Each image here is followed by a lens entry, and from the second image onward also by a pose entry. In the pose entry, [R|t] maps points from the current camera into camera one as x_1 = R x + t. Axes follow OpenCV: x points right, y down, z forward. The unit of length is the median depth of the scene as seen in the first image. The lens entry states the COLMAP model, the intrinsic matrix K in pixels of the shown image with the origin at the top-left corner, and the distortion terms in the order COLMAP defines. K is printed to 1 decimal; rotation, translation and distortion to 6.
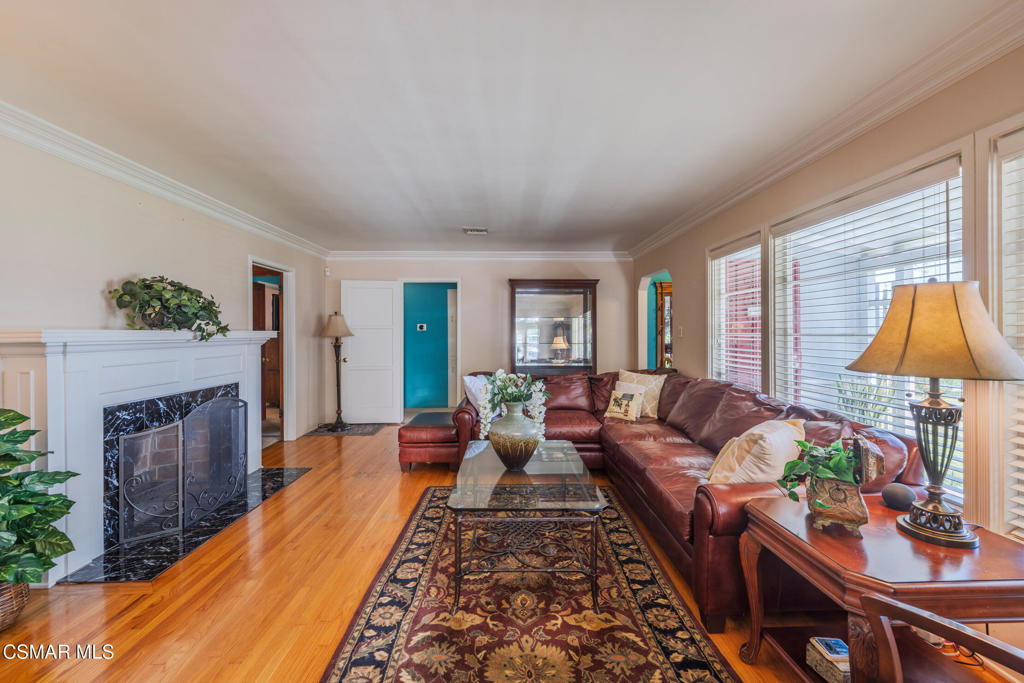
lens RADIAL K [[416.3, 0, 508.7], [0, 416.3, 335.1], [0, 0, 1]] dist [-0.003323, 0.000419]
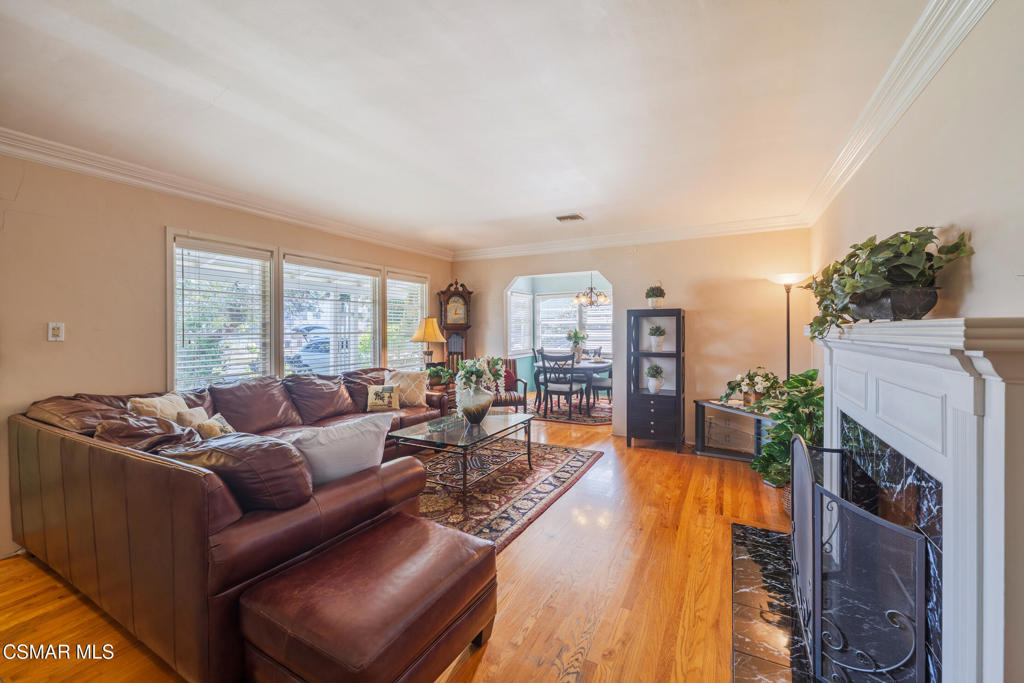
lens RADIAL K [[416.3, 0, 514.0], [0, 416.3, 332.2], [0, 0, 1]] dist [-0.003323, 0.000419]
pose [[-0.883054, 0.005165, 0.469243, -0.760850], [0.010595, 0.999904, 0.008931, -0.014185], [-0.469152, 0.012858, -0.883024, 2.125155]]
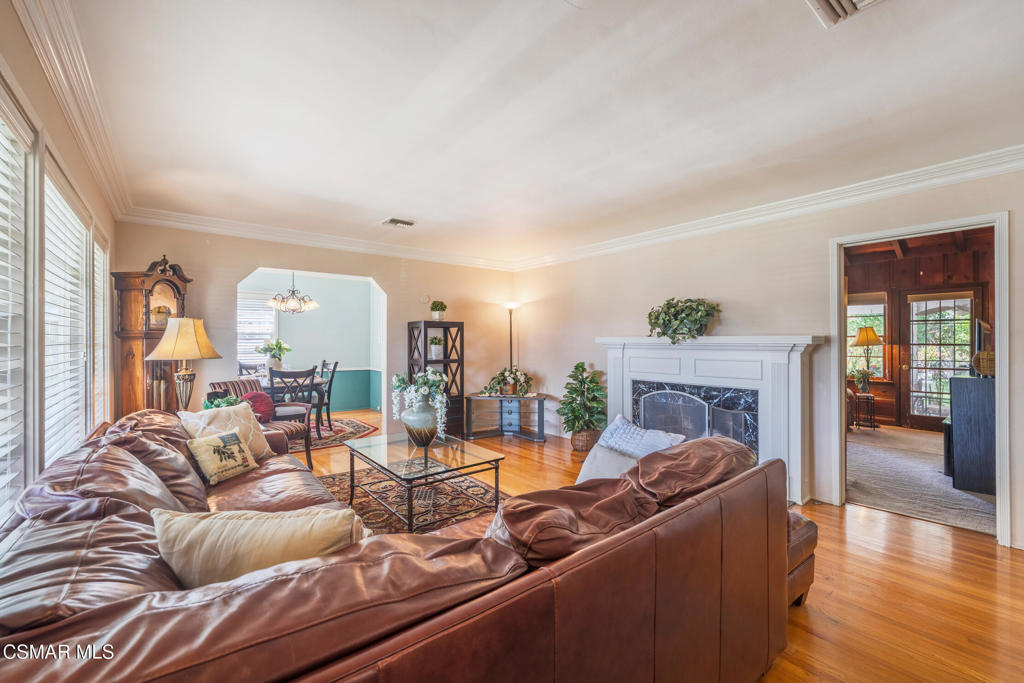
lens RADIAL K [[416.3, 0, 514.3], [0, 416.3, 340.1], [0, 0, 1]] dist [-0.003323, 0.000419]
pose [[-0.781893, 0.007323, -0.623370, 0.560533], [0.002134, 0.999957, 0.009071, -0.016541], [0.623409, 0.005763, -0.781875, 2.069710]]
